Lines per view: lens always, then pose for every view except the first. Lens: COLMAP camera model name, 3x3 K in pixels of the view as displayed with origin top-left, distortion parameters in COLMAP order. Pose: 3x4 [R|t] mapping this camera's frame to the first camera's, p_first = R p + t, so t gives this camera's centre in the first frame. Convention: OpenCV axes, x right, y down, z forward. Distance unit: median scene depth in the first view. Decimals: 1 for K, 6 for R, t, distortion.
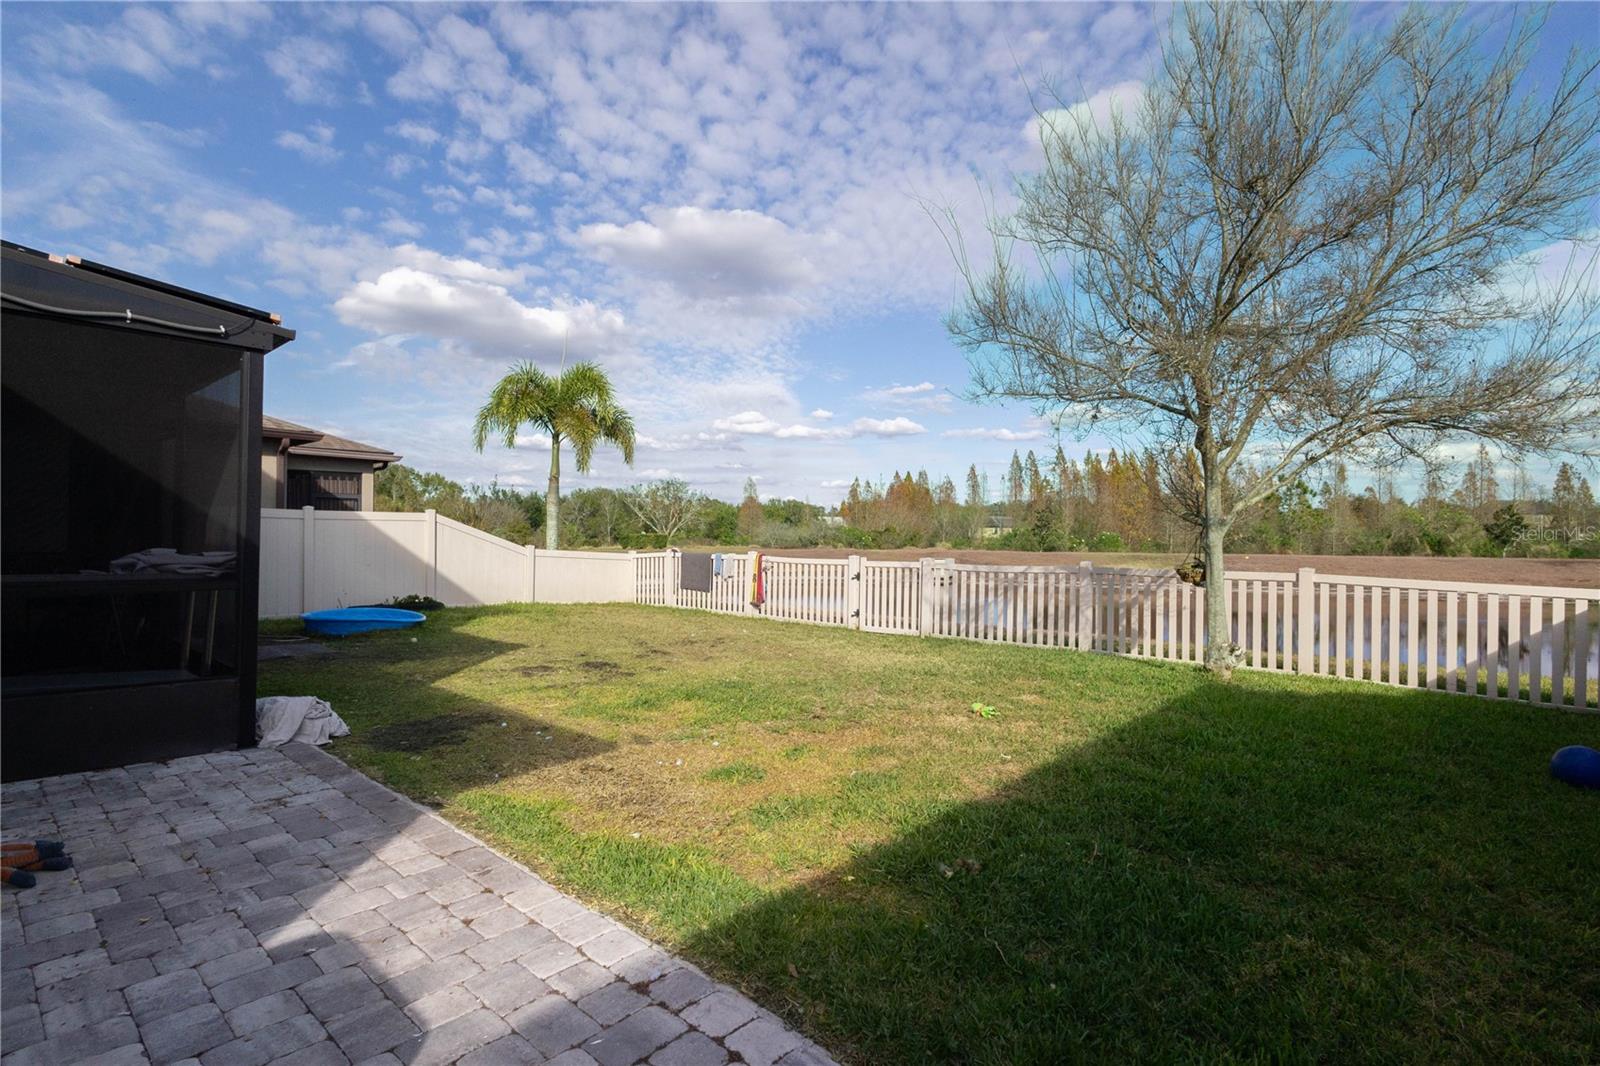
lens RADIAL K [[734.6, 0, 799.2], [0, 734.6, 535.1], [0, 0, 1]] dist [0.012215, -0.001074]
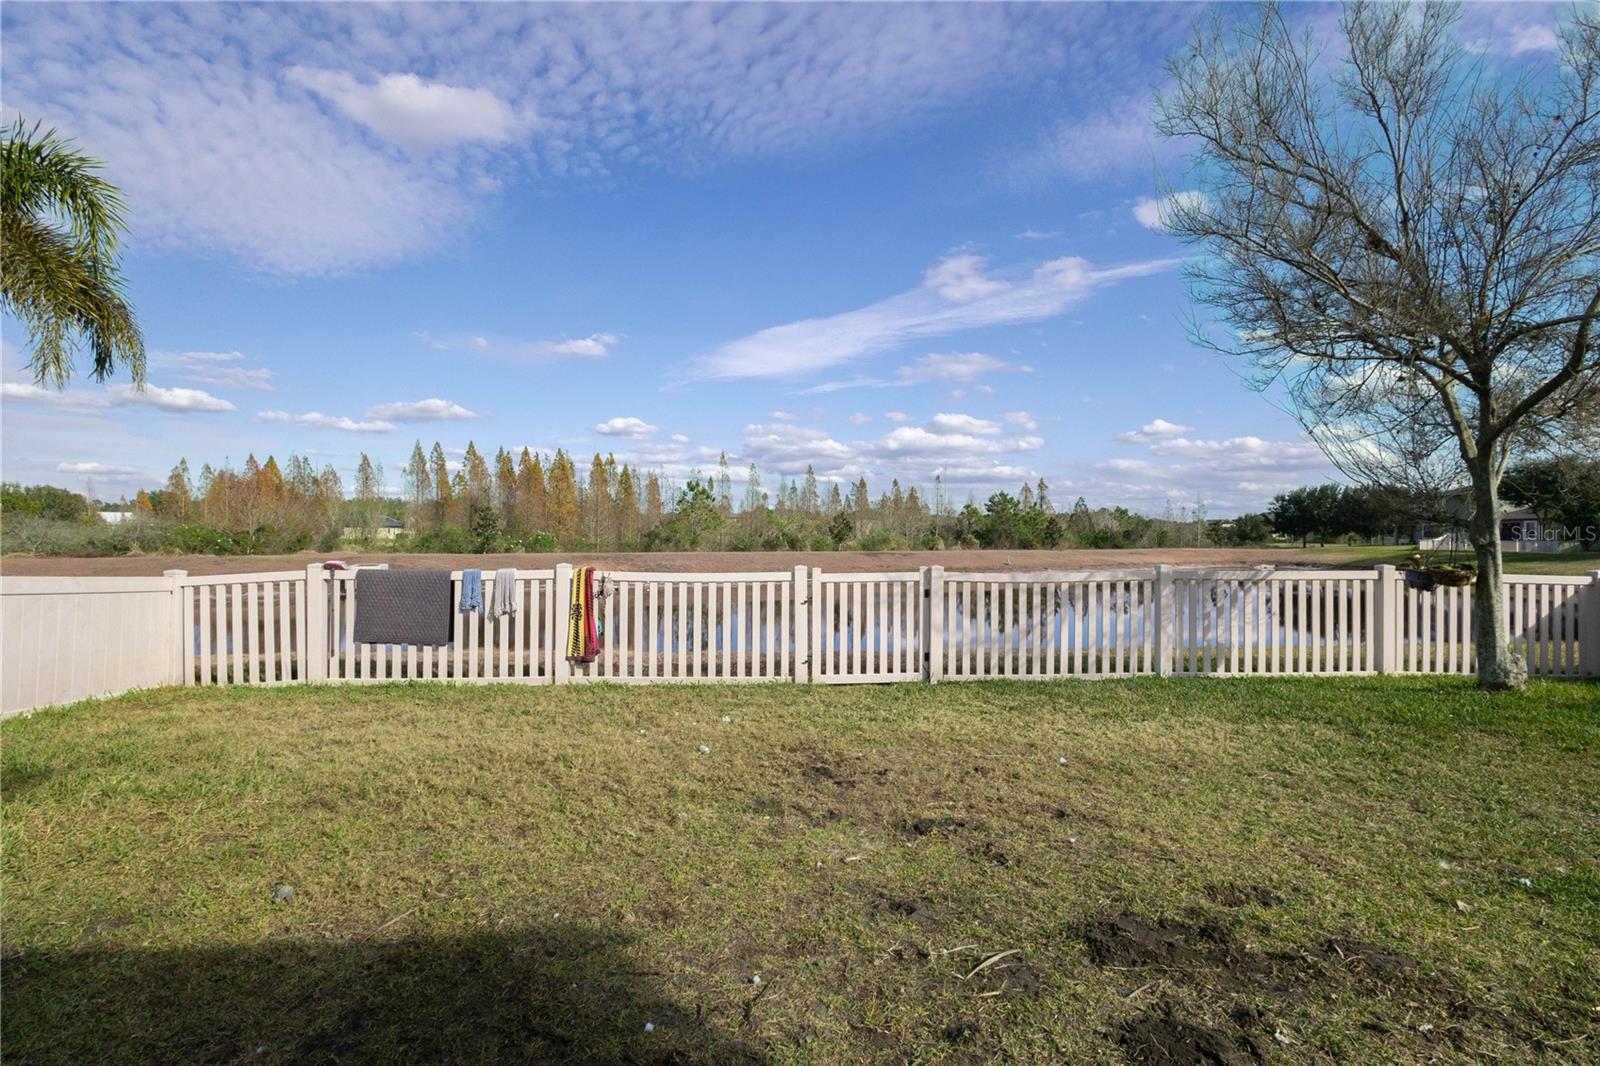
lens RADIAL K [[756.6, 0, 797.5], [0, 756.6, 536.0], [0, 0, 1]] dist [0.003110, 0.000526]
pose [[0.712923, -0.002001, 0.701239, -0.313968], [0.001970, 0.999998, 0.000851, 0.001882], [-0.701239, 0.000774, 0.712926, 0.448699]]
